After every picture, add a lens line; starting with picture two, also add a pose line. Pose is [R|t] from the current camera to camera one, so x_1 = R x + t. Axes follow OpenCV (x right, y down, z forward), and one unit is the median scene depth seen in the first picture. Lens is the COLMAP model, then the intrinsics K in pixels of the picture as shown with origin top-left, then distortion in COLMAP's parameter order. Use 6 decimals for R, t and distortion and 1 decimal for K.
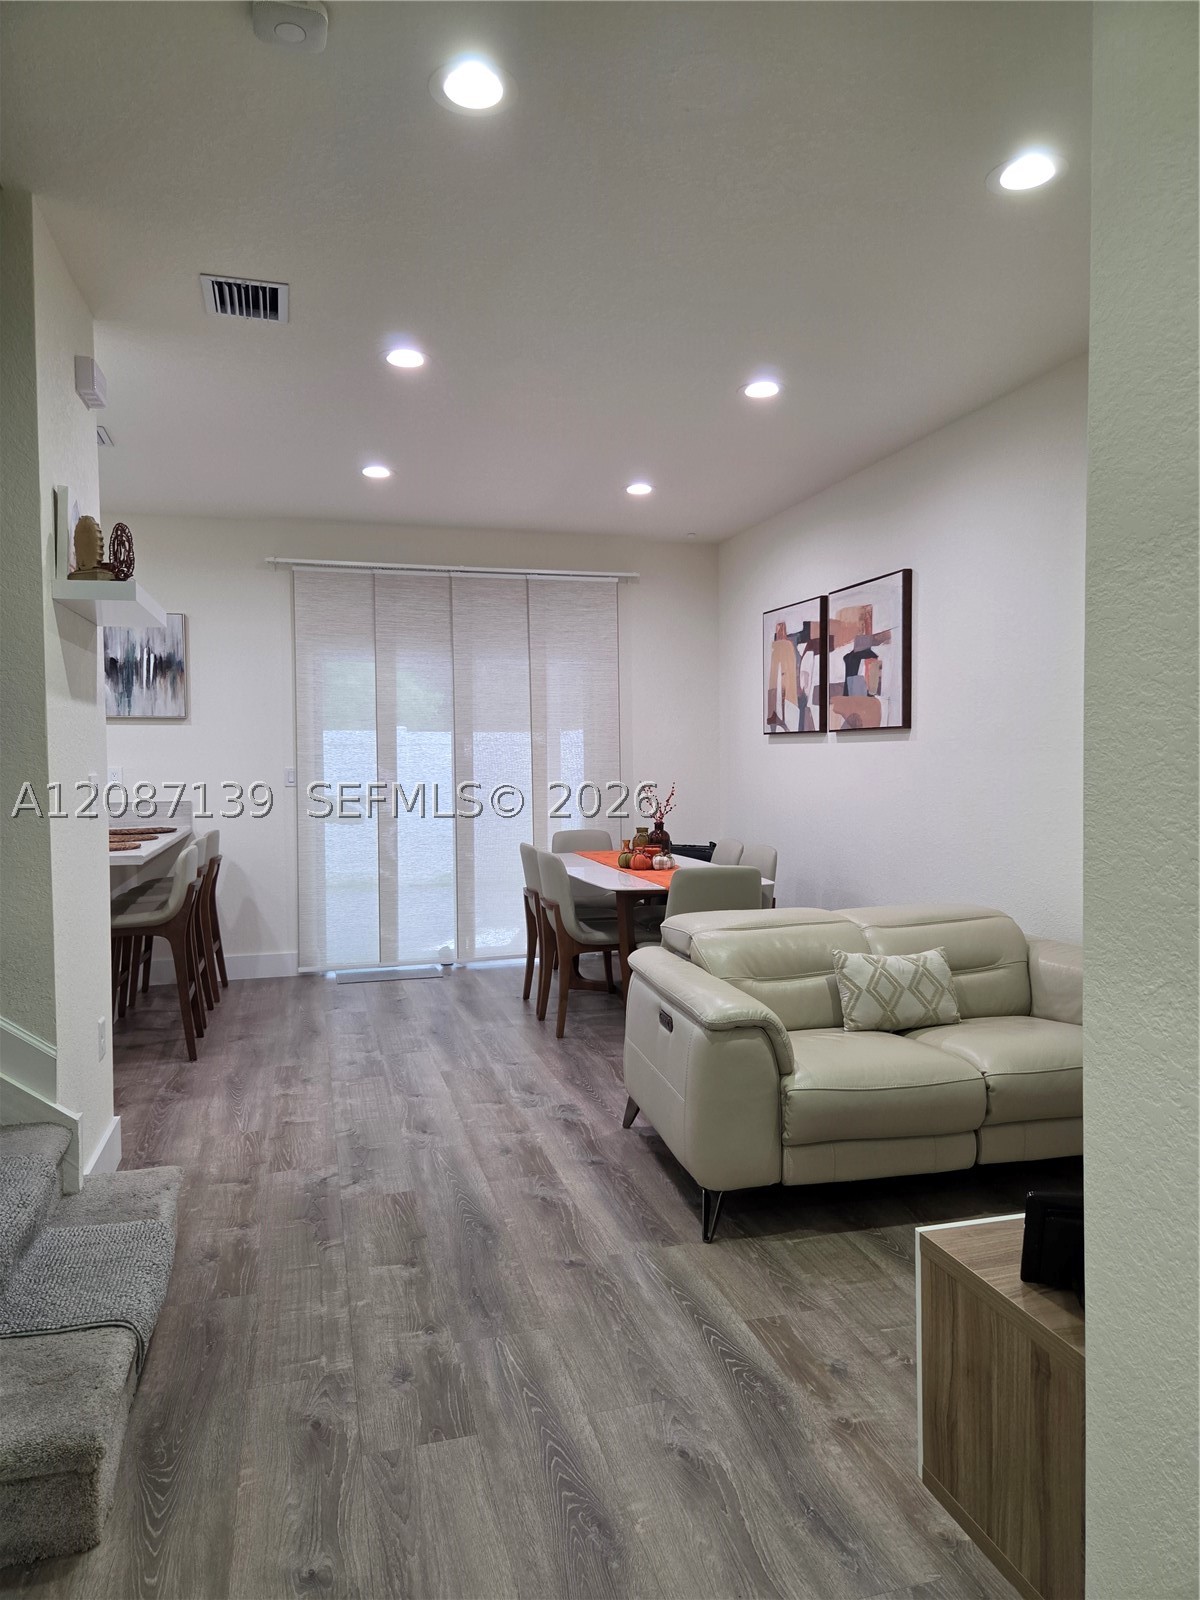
lens RADIAL K [[1060.2, 0, 600.0], [0, 1060.2, 800.0], [0, 0, 1]] dist [0.070716, -0.052445]
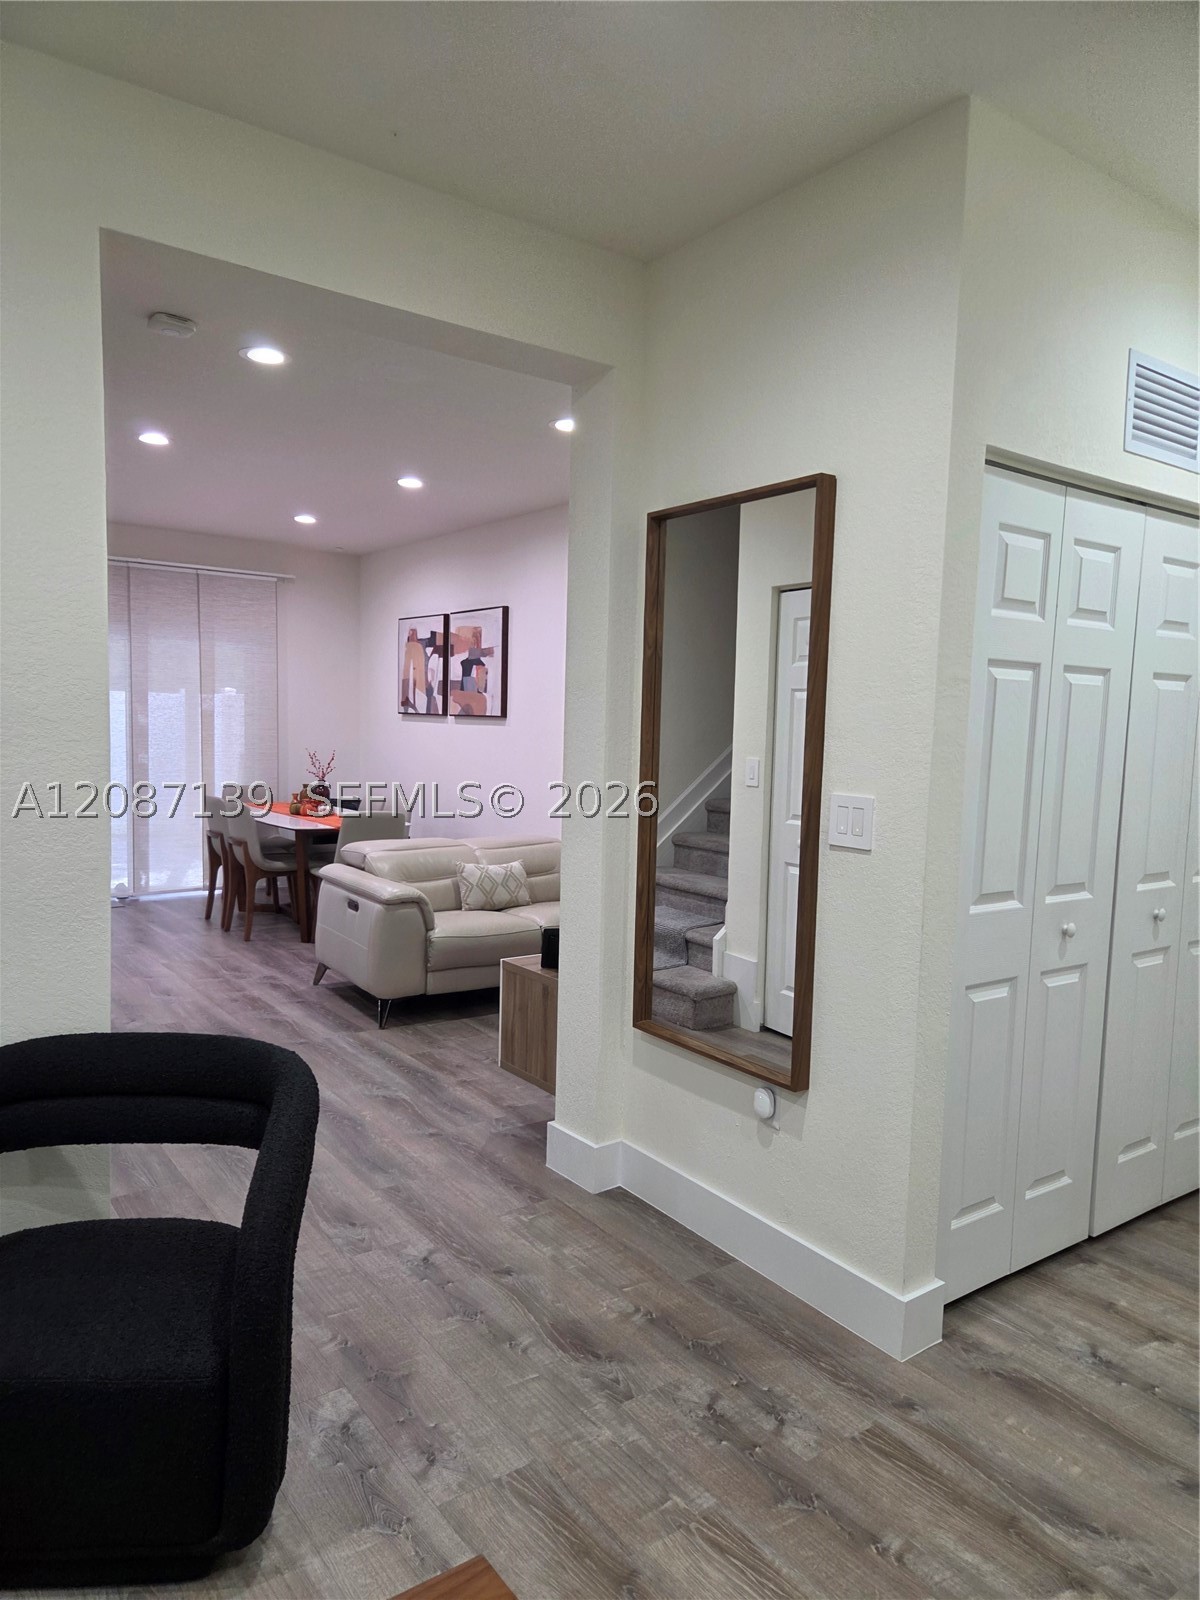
lens RADIAL K [[1060.2, 0, 600.0], [0, 1060.2, 800.0], [0, 0, 1]] dist [0.070716, -0.052445]
pose [[0.931959, 0.009149, 0.362448, -0.125059], [-0.022652, 0.999198, 0.033023, -0.007088], [-0.361855, -0.038986, 0.931419, -0.440228]]
